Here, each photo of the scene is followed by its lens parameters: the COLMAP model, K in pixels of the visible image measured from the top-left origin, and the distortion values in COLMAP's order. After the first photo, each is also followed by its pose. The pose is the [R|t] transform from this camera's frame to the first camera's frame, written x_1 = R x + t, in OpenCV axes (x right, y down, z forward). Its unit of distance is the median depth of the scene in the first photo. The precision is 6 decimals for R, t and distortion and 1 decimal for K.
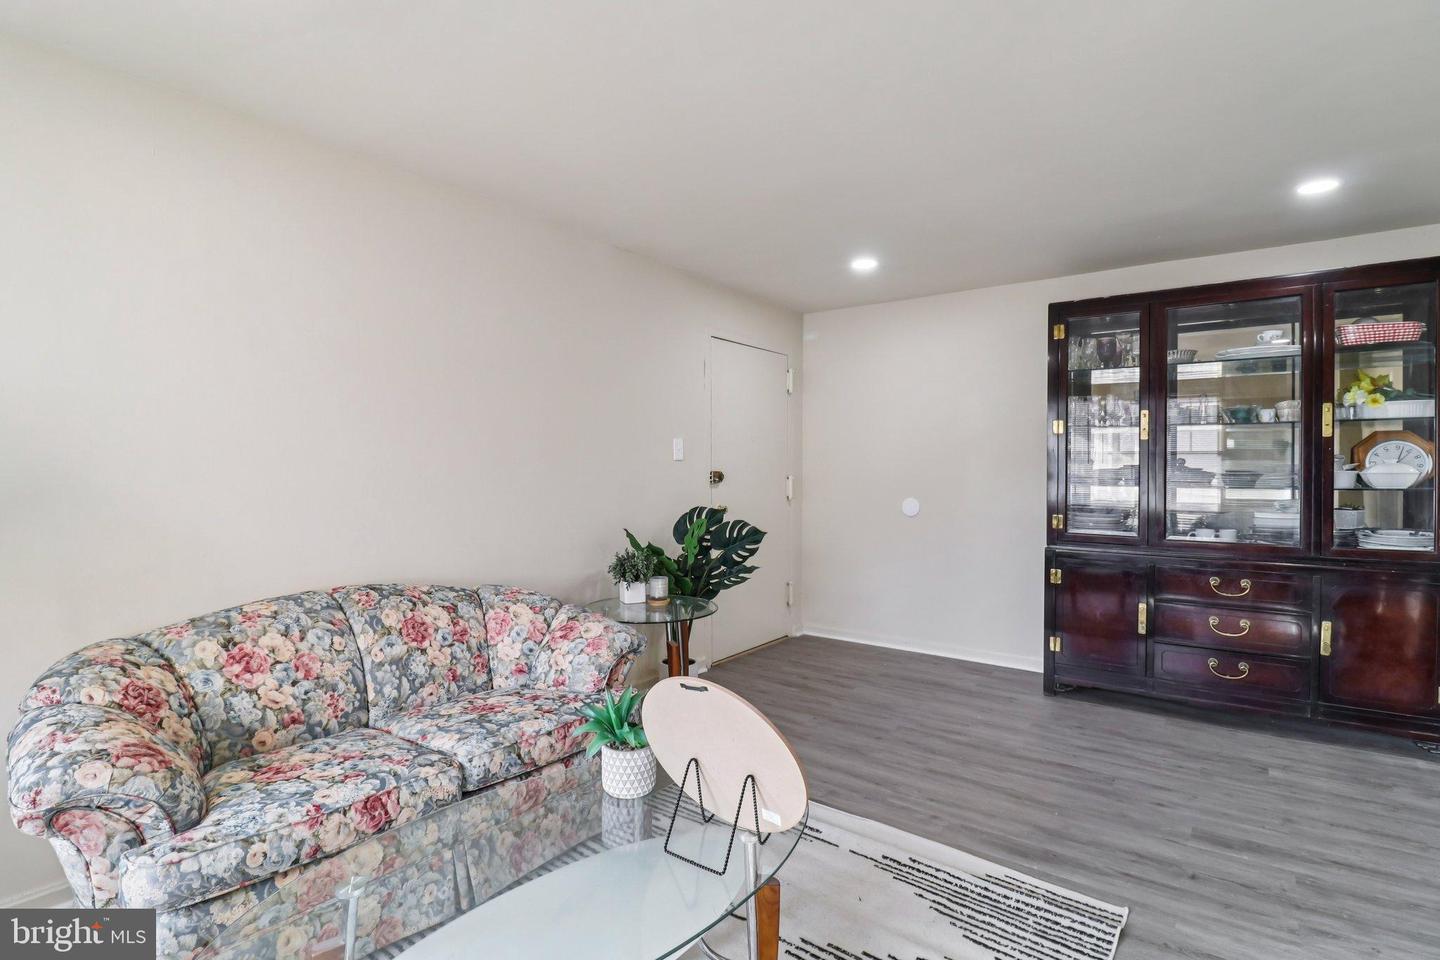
lens RADIAL K [[701.2, 0, 694.1], [0, 701.2, 472.1], [0, 0, 1]] dist [-0.000179, -0.018063]
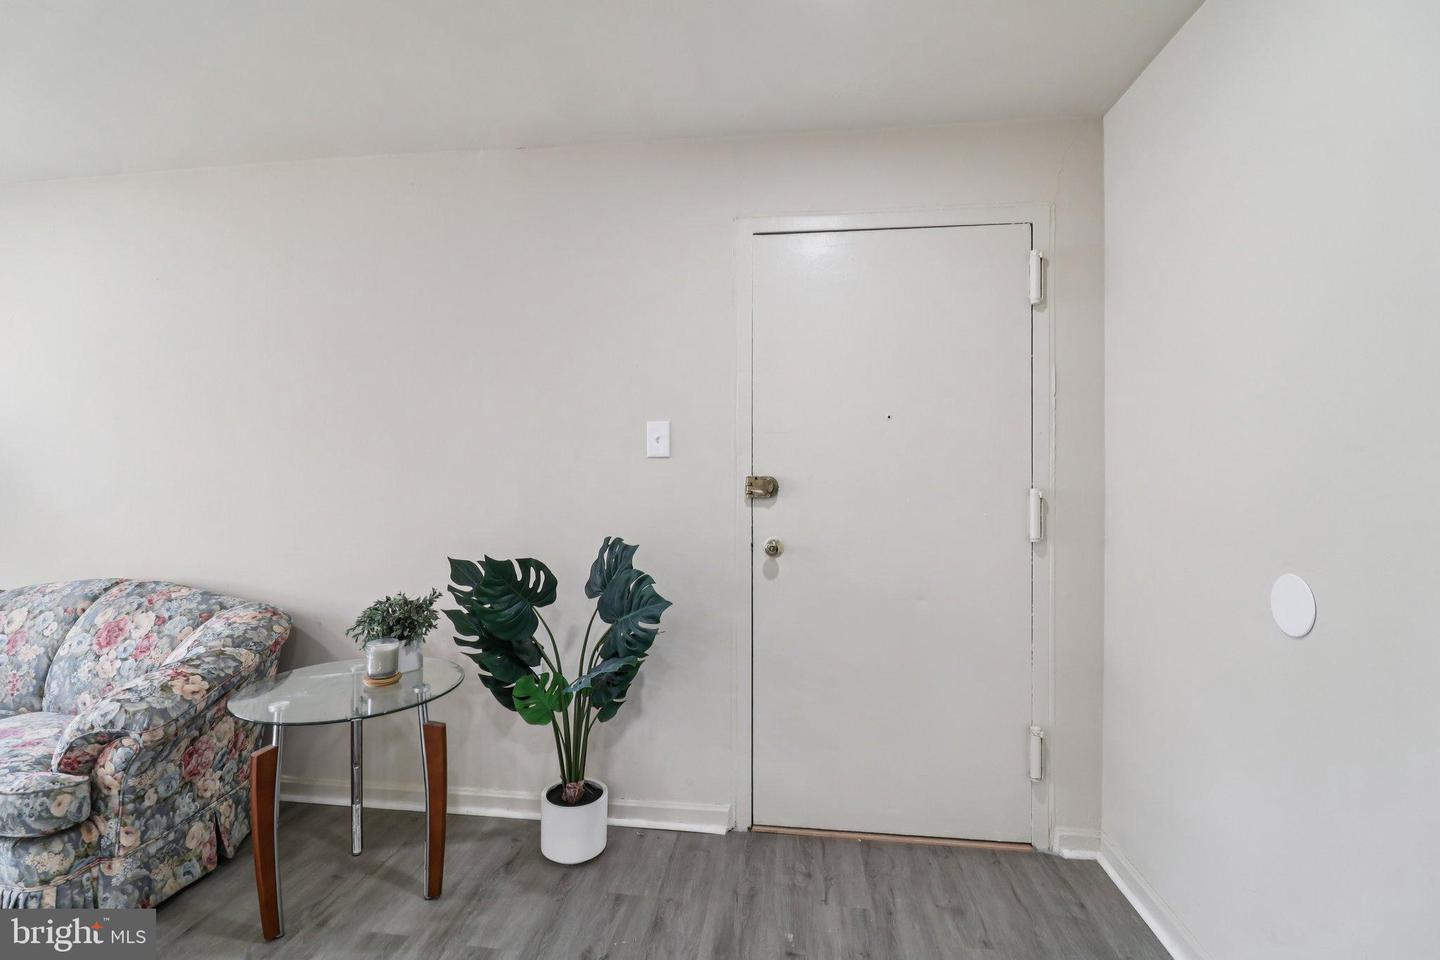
lens RADIAL K [[669.2, 0, 707.1], [0, 669.2, 466.3], [0, 0, 1]] dist [-0.001854, -0.012135]
pose [[0.514721, -0.000238, -0.857357, 0.666088], [-0.010665, 0.999921, -0.006681, -0.007284], [0.857291, 0.012582, 0.514678, 1.013566]]
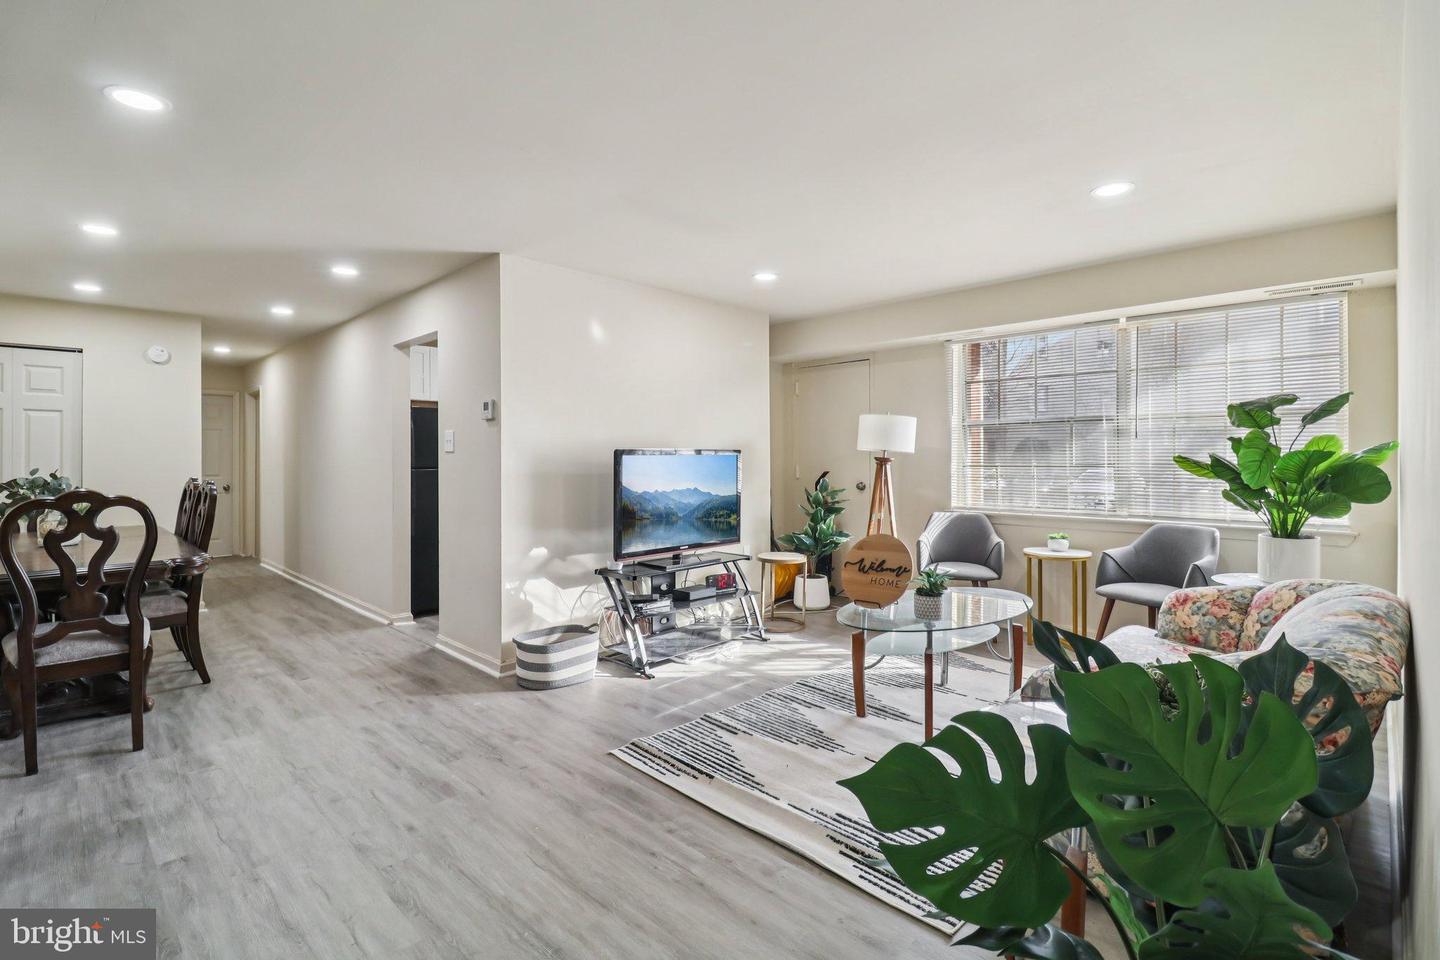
lens RADIAL K [[673.7, 0, 718.3], [0, 673.7, 457.6], [0, 0, 1]] dist [0.003285, -0.015085]
pose [[-0.994501, 0.002638, 0.104693, 0.153765], [0.003943, 0.999917, 0.012265, -0.010783], [-0.104652, 0.012610, -0.994429, 1.548598]]
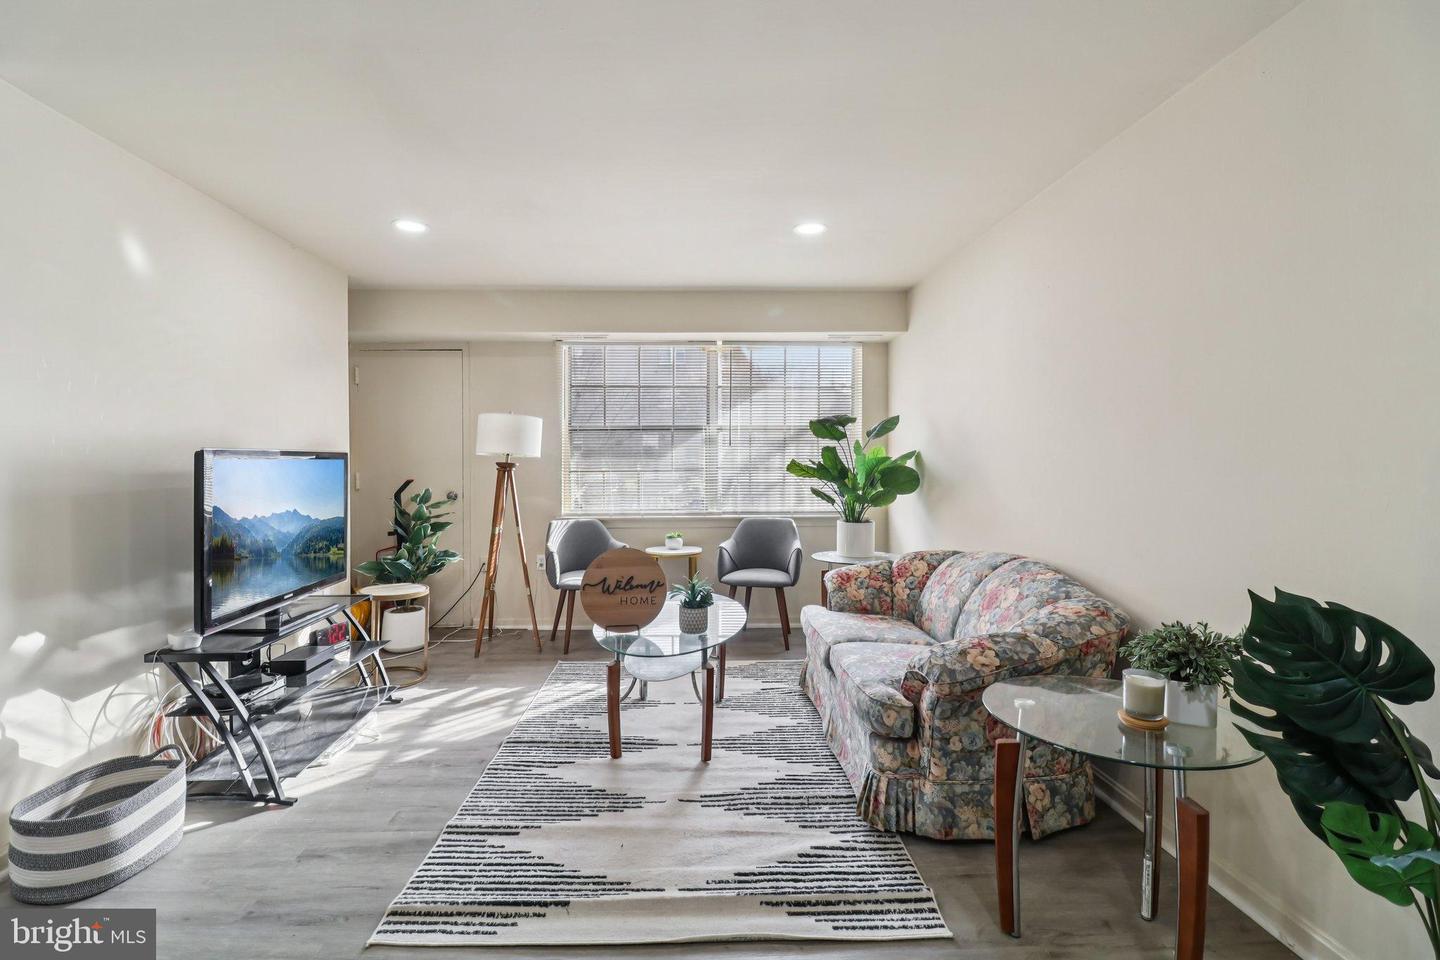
lens RADIAL K [[669.2, 0, 707.1], [0, 669.2, 466.3], [0, 0, 1]] dist [-0.001854, -0.012135]
pose [[-0.756774, 0.007741, -0.653630, 0.548221], [-0.004720, 0.999839, 0.017306, -0.008589], [0.653659, 0.016182, -0.756616, 1.250232]]
